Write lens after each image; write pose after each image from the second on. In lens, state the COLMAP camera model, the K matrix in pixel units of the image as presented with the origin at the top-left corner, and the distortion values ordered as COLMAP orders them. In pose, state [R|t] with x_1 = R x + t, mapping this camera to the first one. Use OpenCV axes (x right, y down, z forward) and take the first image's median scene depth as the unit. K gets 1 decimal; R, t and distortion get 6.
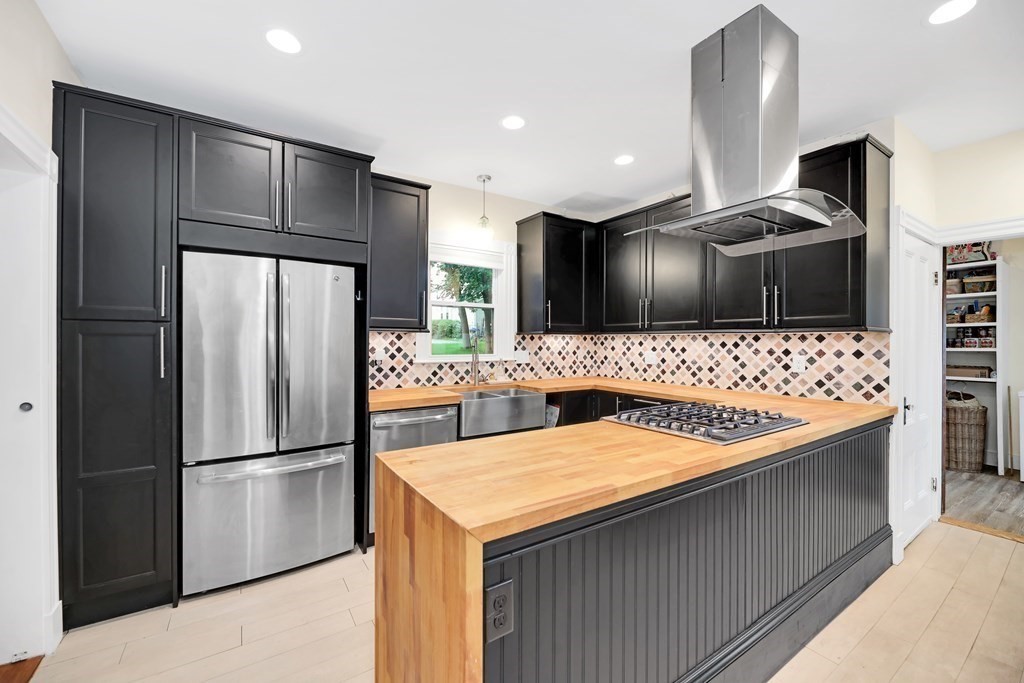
lens RADIAL K [[417.9, 0, 517.9], [0, 417.9, 339.2], [0, 0, 1]] dist [-0.004092, -0.001620]
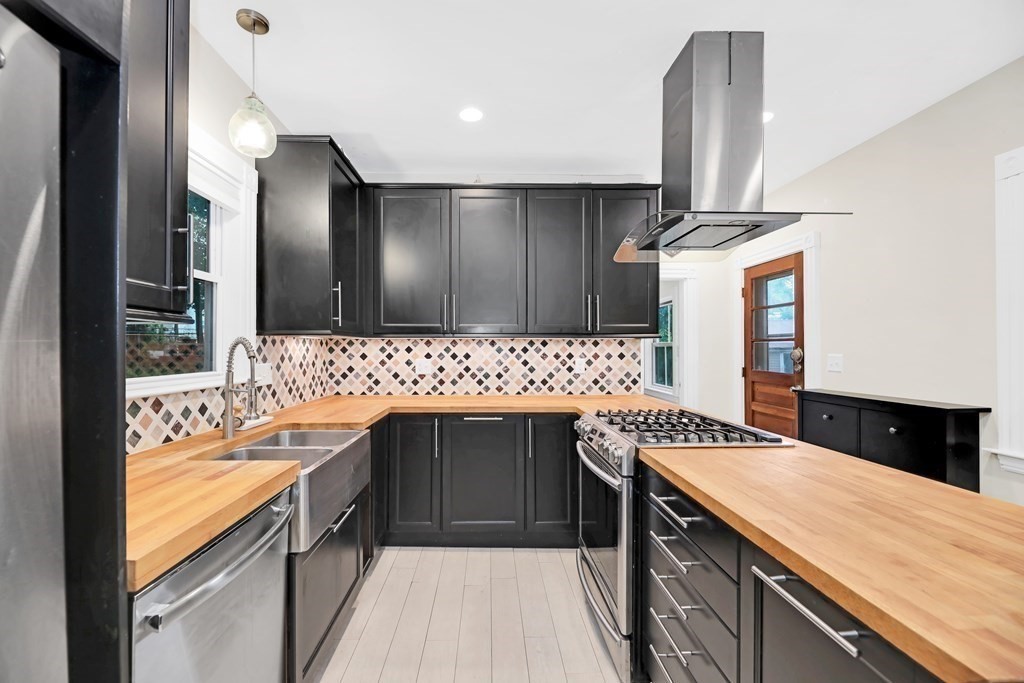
lens RADIAL K [[417.9, 0, 509.2], [0, 417.9, 349.0], [0, 0, 1]] dist [-0.004092, -0.001620]
pose [[0.539808, -0.006337, 0.841764, -0.319508], [-0.000418, 0.999970, 0.007796, 0.003347], [-0.841788, -0.004560, 0.539789, 0.444645]]
